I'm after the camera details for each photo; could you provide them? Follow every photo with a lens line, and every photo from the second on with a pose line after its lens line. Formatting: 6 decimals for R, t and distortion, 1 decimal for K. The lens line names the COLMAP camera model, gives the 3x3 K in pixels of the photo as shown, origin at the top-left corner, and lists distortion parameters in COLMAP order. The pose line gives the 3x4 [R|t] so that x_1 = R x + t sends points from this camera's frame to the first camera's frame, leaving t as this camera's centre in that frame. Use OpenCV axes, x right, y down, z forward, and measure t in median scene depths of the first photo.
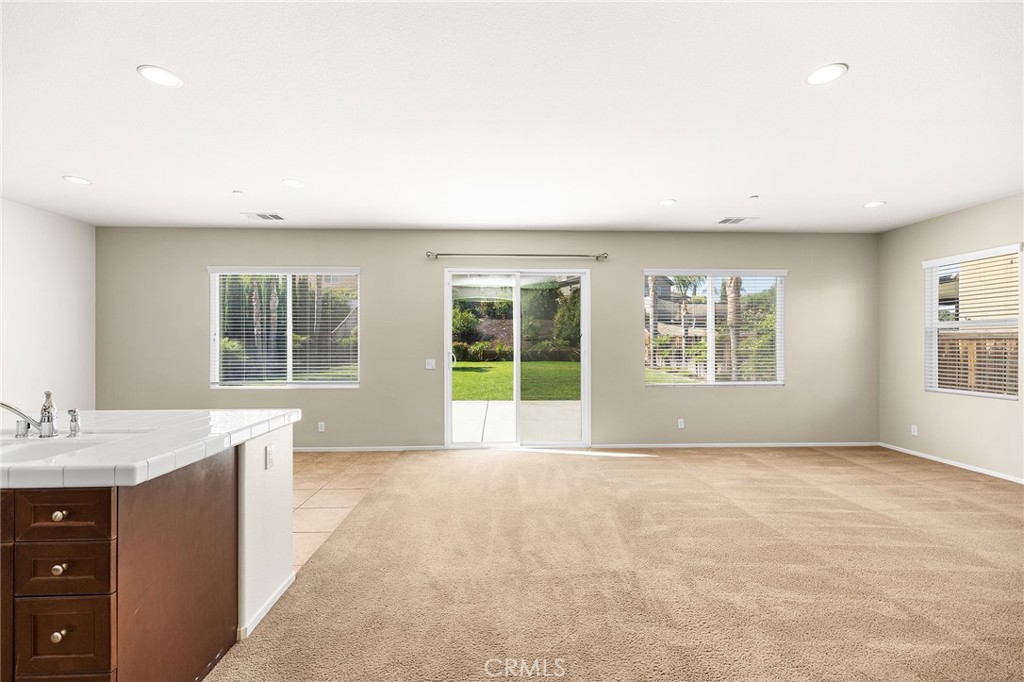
lens RADIAL K [[432.9, 0, 510.2], [0, 432.9, 342.5], [0, 0, 1]] dist [0.003231, -0.000496]
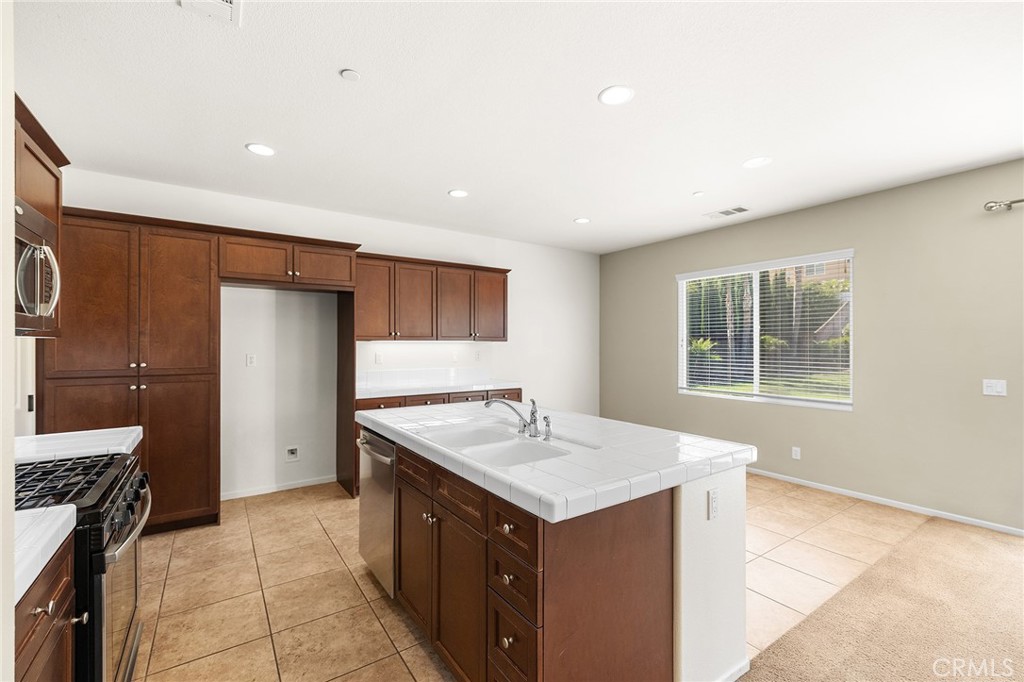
lens RADIAL K [[432.9, 0, 510.3], [0, 432.9, 342.4], [0, 0, 1]] dist [0.003231, -0.000496]
pose [[0.535851, -0.002431, -0.844309, -0.036376], [0.002518, 0.999996, -0.001281, -0.014198], [0.844309, -0.001439, 0.535855, 0.114216]]
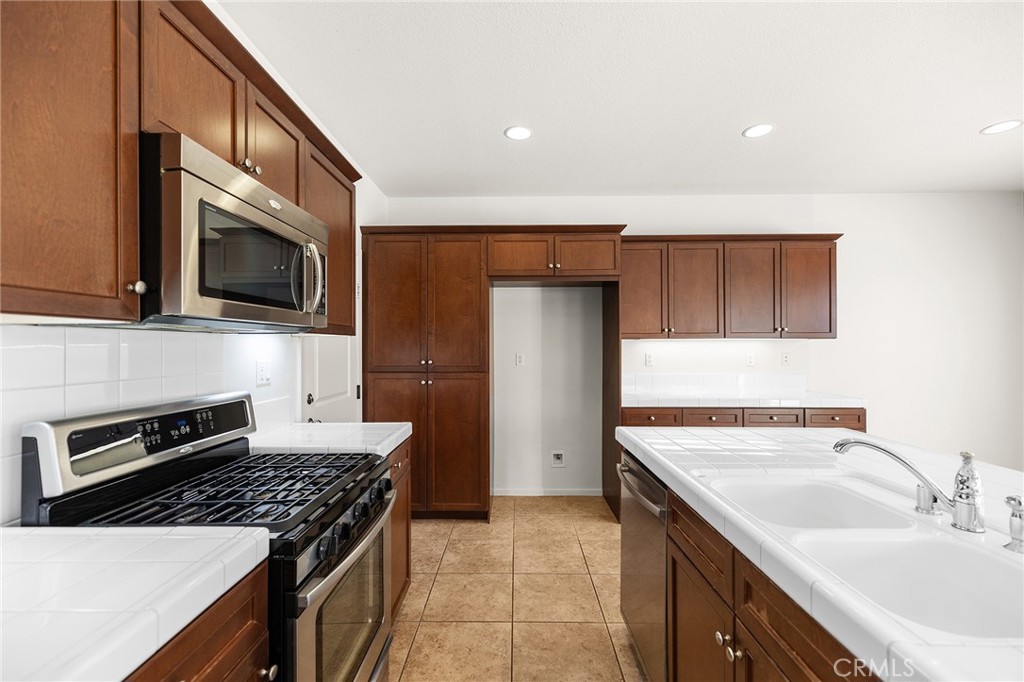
lens RADIAL K [[432.9, 0, 509.1], [0, 432.9, 343.5], [0, 0, 1]] dist [0.003231, -0.000496]
pose [[-0.051887, -0.004578, -0.998642, -0.172464], [0.005671, 0.999972, -0.004879, -0.009325], [0.998637, -0.005916, -0.051860, 0.160536]]
